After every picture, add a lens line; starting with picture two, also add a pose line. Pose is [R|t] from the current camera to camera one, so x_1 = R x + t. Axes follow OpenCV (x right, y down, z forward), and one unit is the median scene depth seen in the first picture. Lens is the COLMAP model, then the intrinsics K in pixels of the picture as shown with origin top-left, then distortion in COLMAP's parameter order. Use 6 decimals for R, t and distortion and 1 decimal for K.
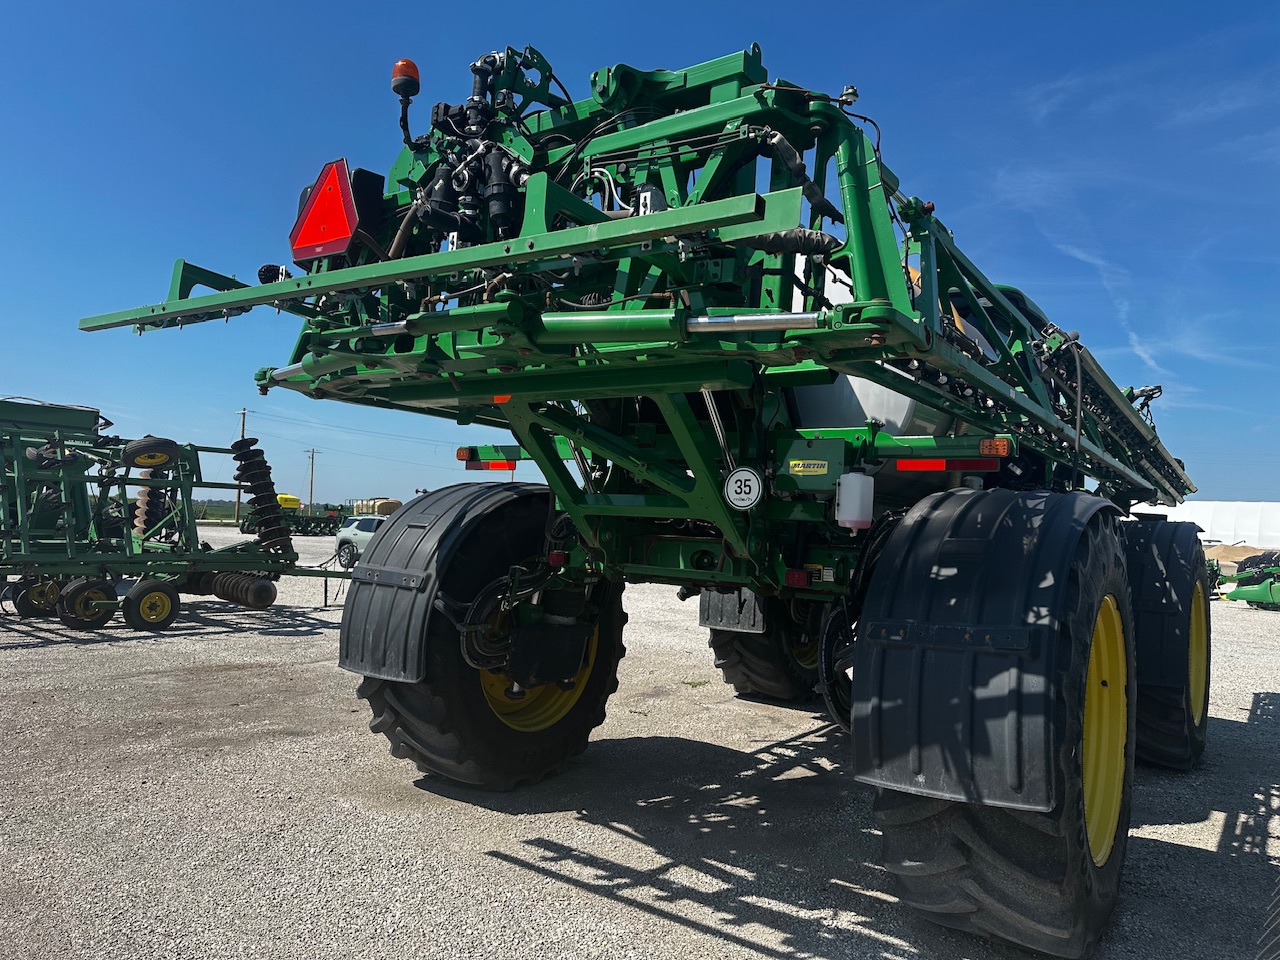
lens RADIAL K [[873.5, 0, 644.9], [0, 873.5, 485.3], [0, 0, 1]] dist [0.079204, -0.046560]
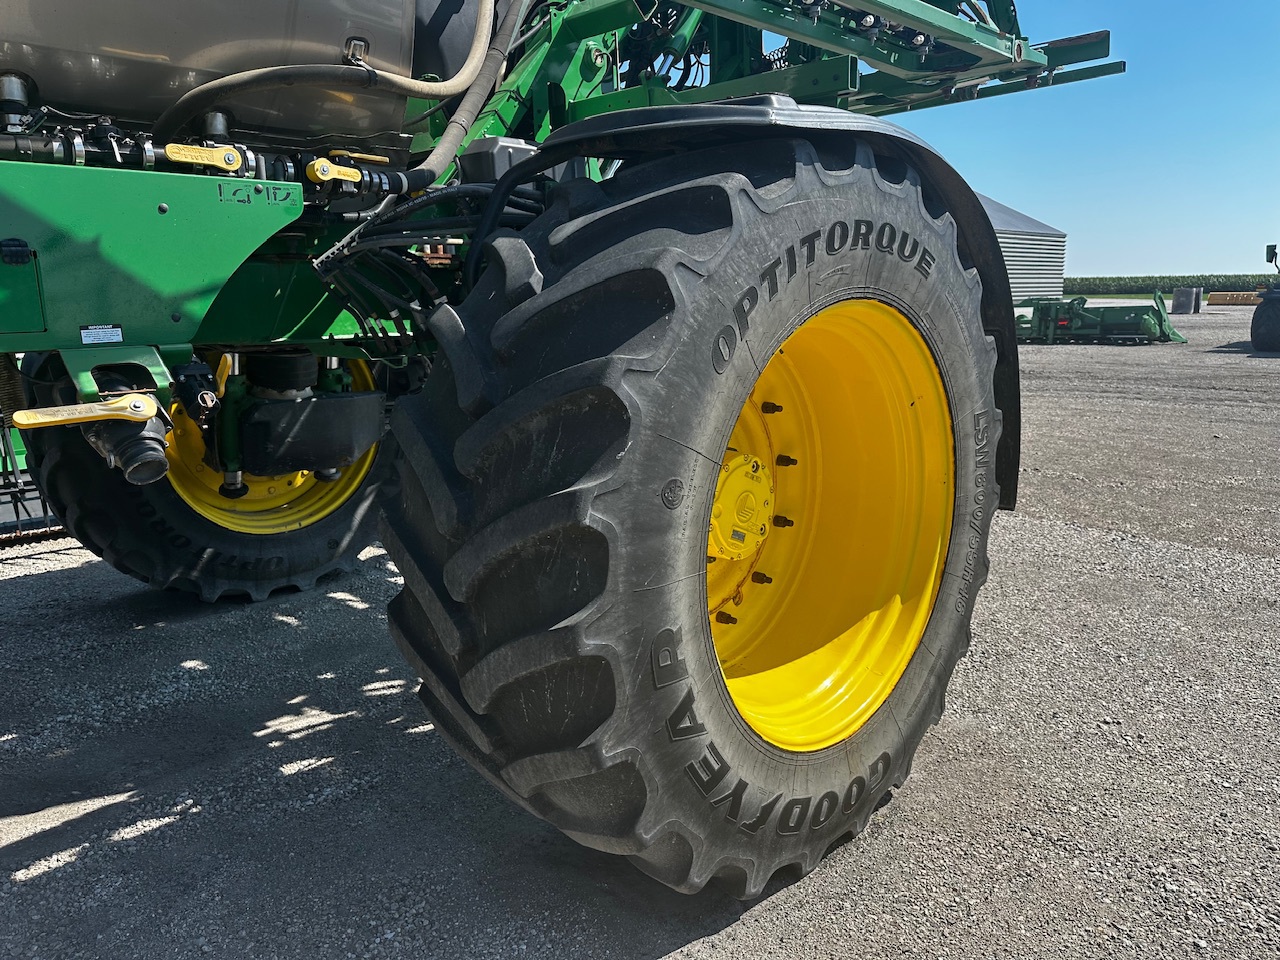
lens RADIAL K [[912.5, 0, 647.6], [0, 912.5, 477.4], [0, 0, 1]] dist [0.041570, -0.048978]
pose [[-0.990351, -0.054756, 0.127304, -0.228224], [-0.035375, 0.988084, 0.149795, 0.125100], [-0.133989, 0.143846, -0.980487, 1.898383]]
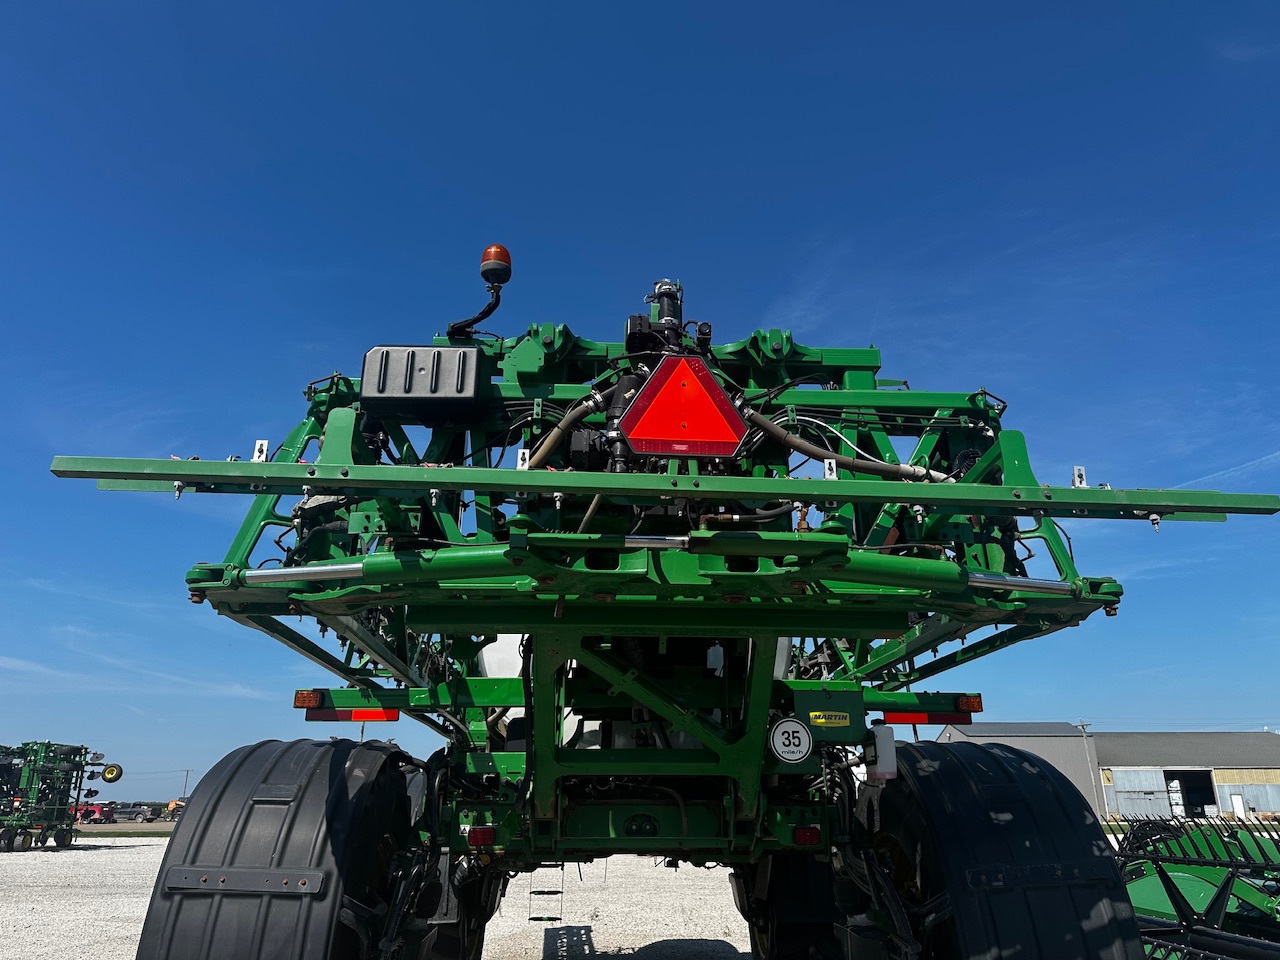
lens RADIAL K [[912.5, 0, 647.6], [0, 912.5, 477.4], [0, 0, 1]] dist [0.041570, -0.048978]
pose [[0.783219, 0.170666, 0.597863, -0.607987], [0.007741, 0.958837, -0.283851, 0.009965], [-0.621698, 0.226945, 0.749659, 0.235560]]
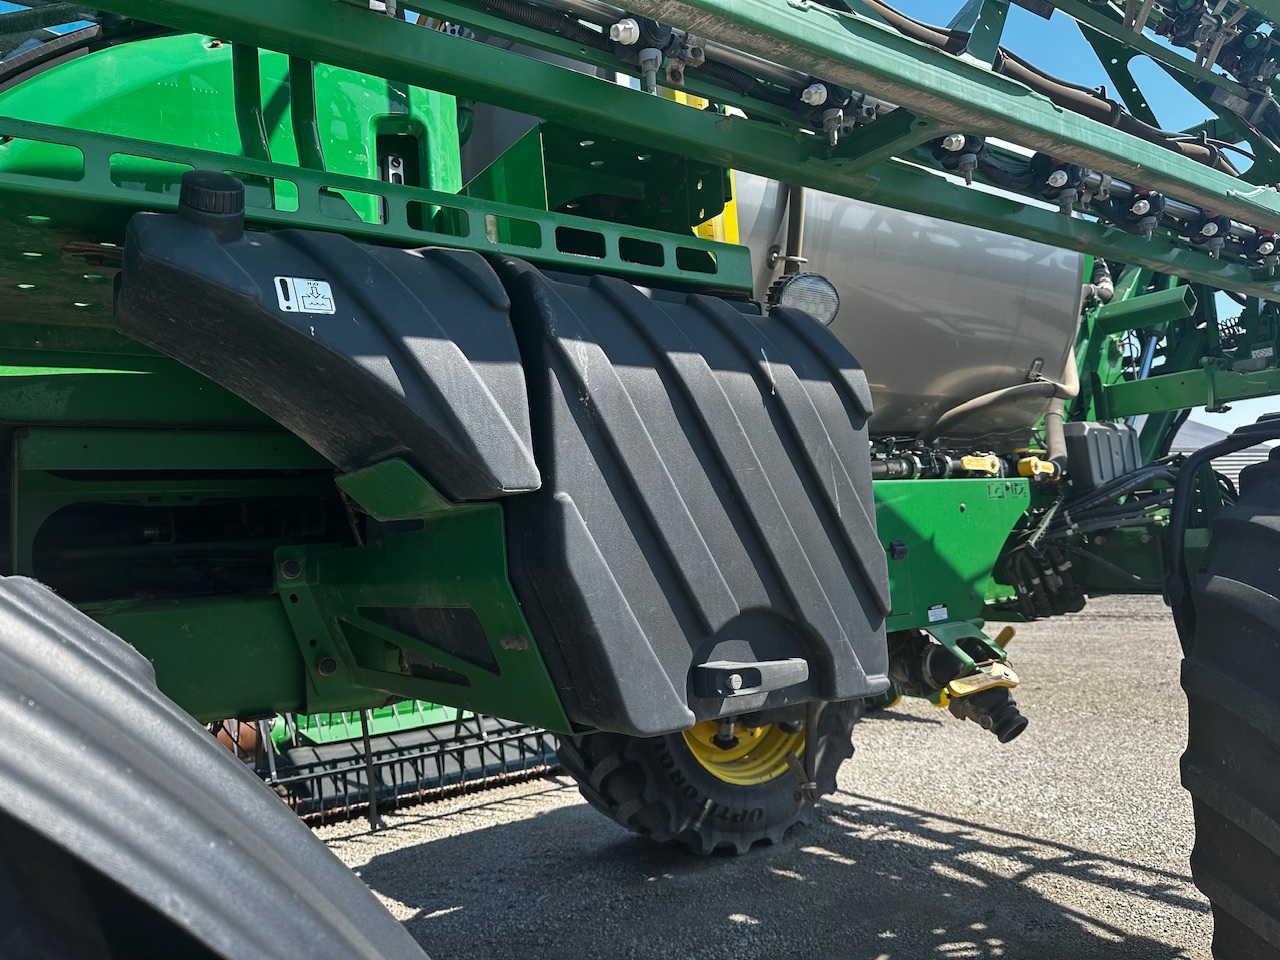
lens RADIAL K [[930.9, 0, 644.6], [0, 930.9, 481.0], [0, 0, 1]] dist [0.026336, -0.025924]
pose [[-0.952740, 0.029584, 0.302343, 0.096529], [-0.000845, 0.994985, -0.100023, 0.110525], [-0.303786, -0.095552, -0.947937, 2.067686]]
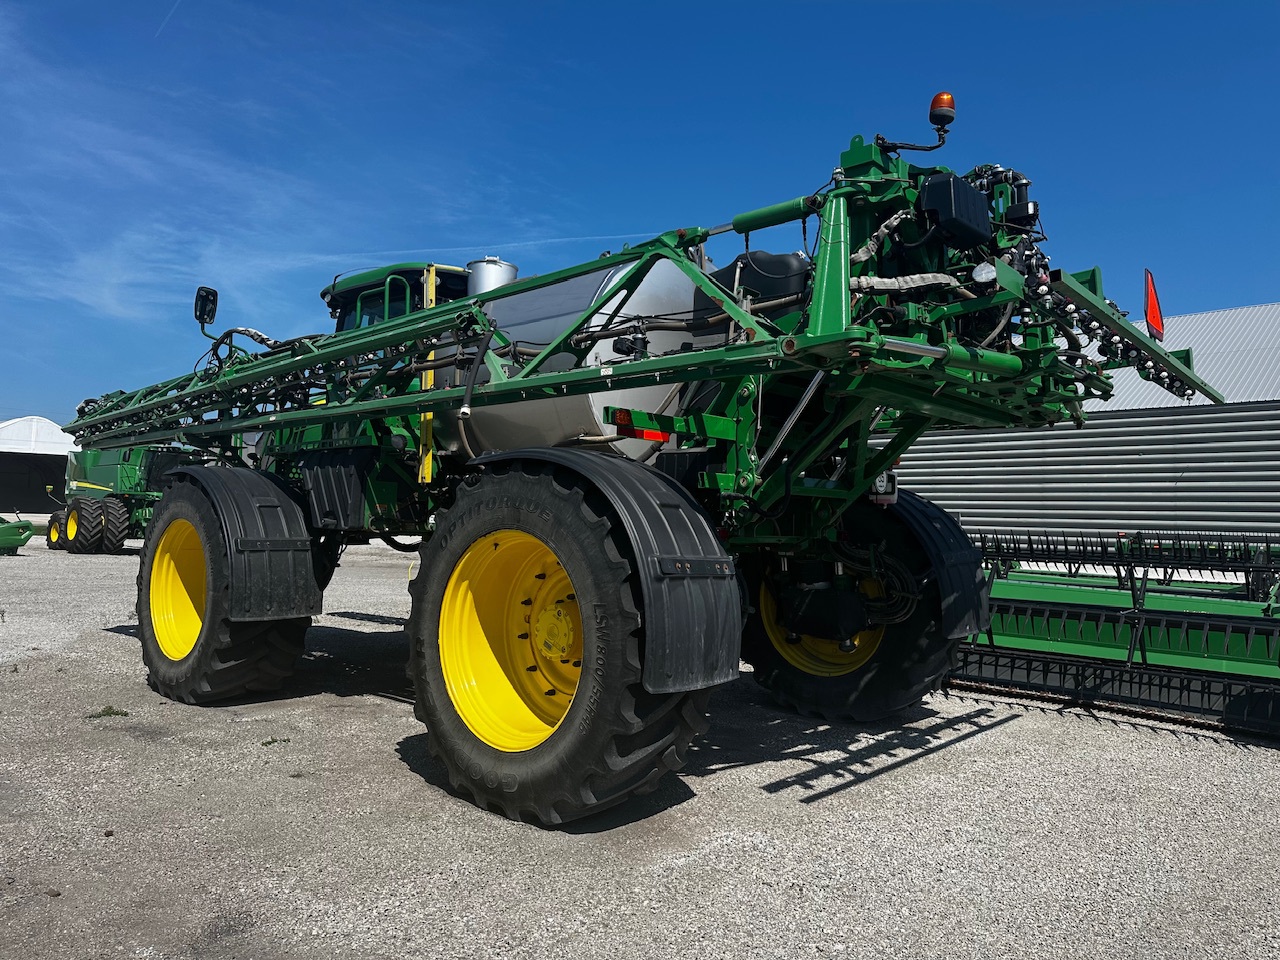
lens RADIAL K [[898.2, 0, 638.1], [0, 898.2, 470.5], [0, 0, 1]] dist [0.145073, -0.240231]
pose [[0.097315, 0.009277, 0.995210, -1.332282], [-0.074221, 0.997240, -0.002038, 0.020093], [-0.992482, -0.073667, 0.097735, 1.125759]]
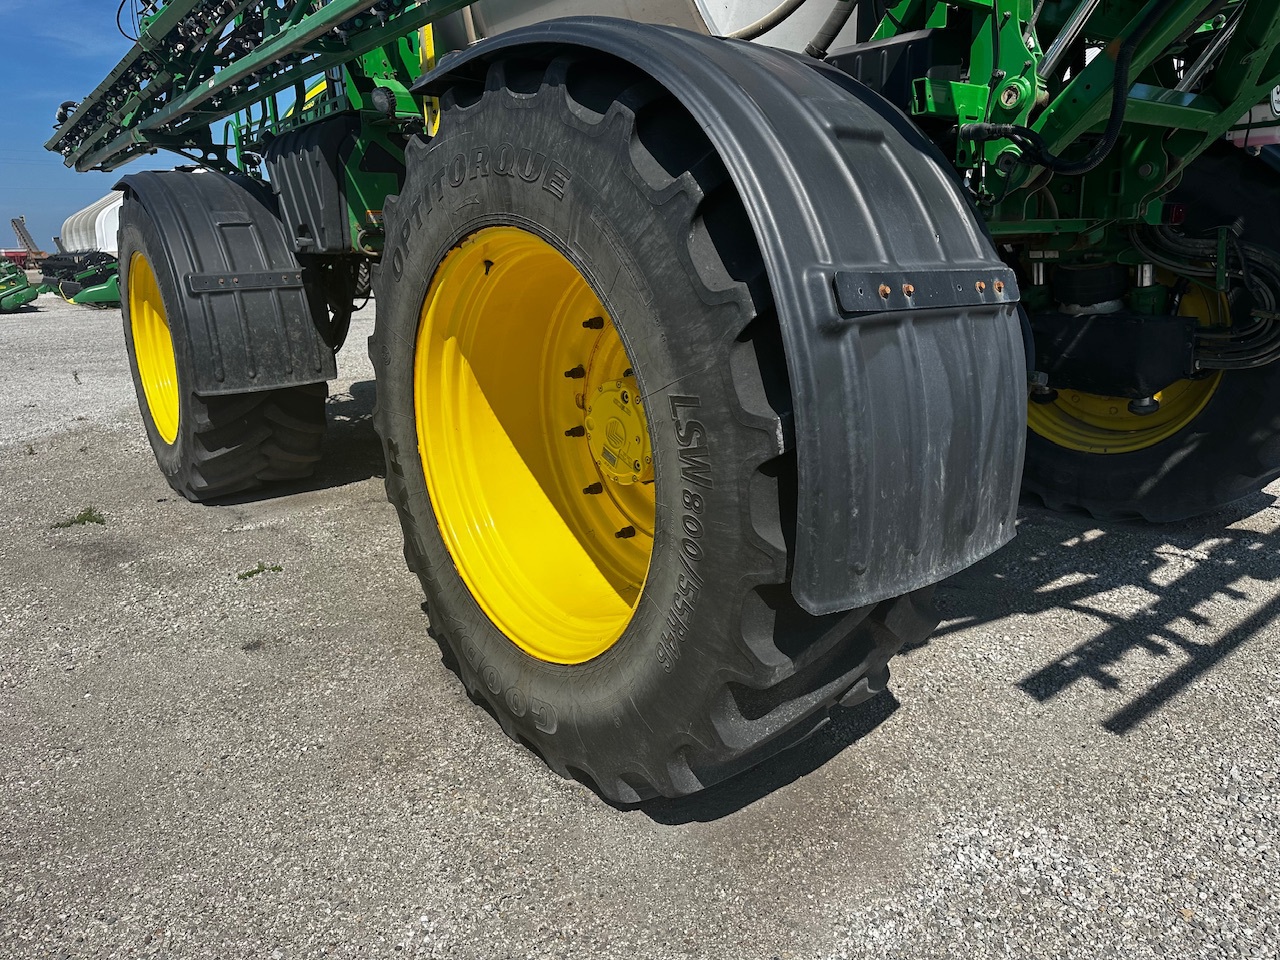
lens RADIAL K [[903.1, 0, 651.4], [0, 903.1, 466.8], [0, 0, 1]] dist [0.066948, -0.082564]
pose [[0.245085, -0.285779, 0.926425, -0.752459], [-0.009766, 0.954792, 0.297113, 0.076507], [-0.969453, -0.081866, 0.231214, 1.169770]]
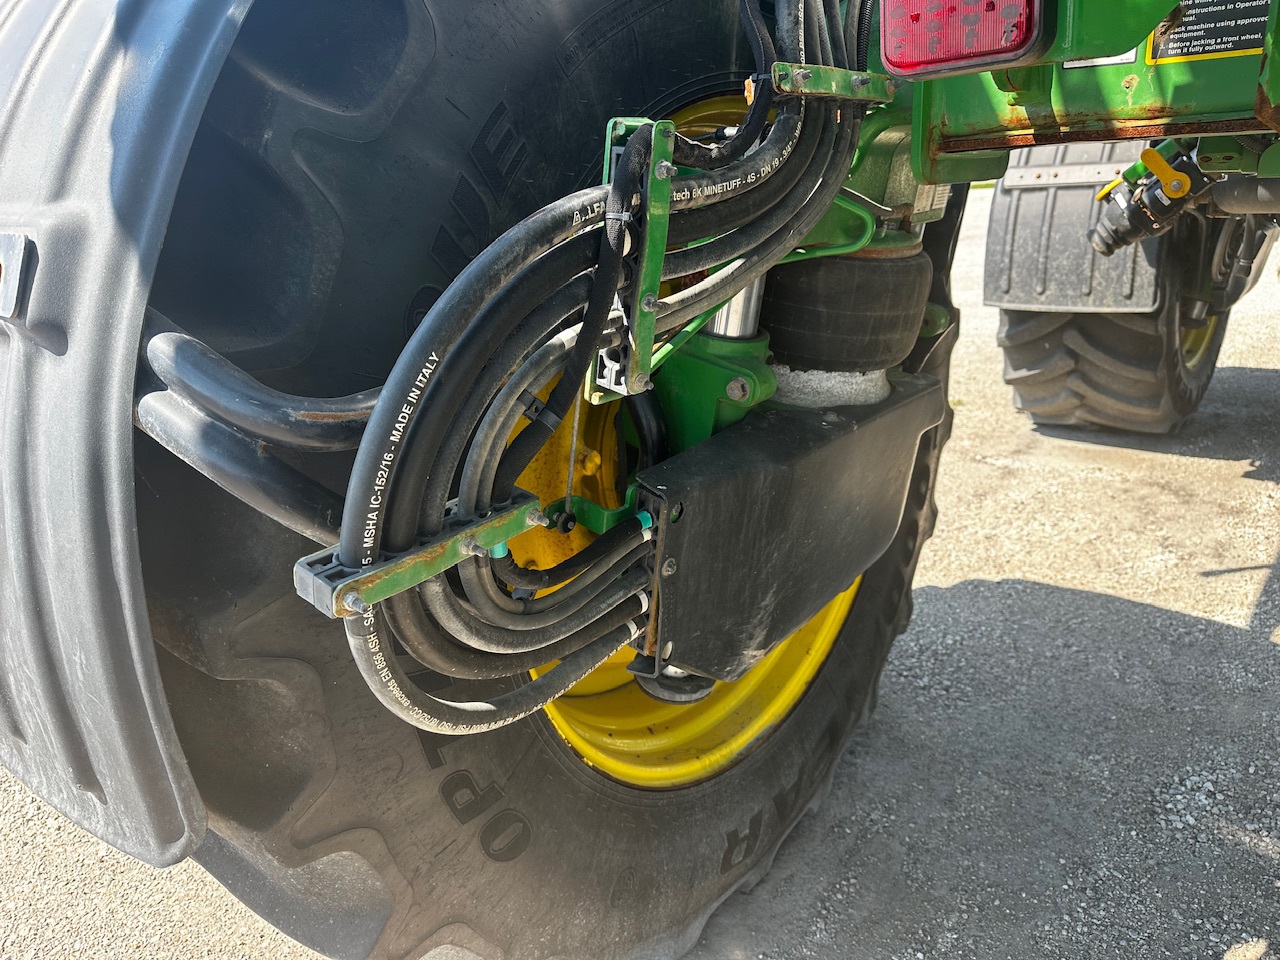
lens RADIAL K [[873.5, 0, 644.9], [0, 873.5, 485.3], [0, 0, 1]] dist [0.079204, -0.046560]
pose [[0.991929, -0.069614, -0.105974, -0.154196], [0.103326, 0.928218, 0.357400, 0.110438], [0.073487, -0.365465, 0.927920, 0.954396]]
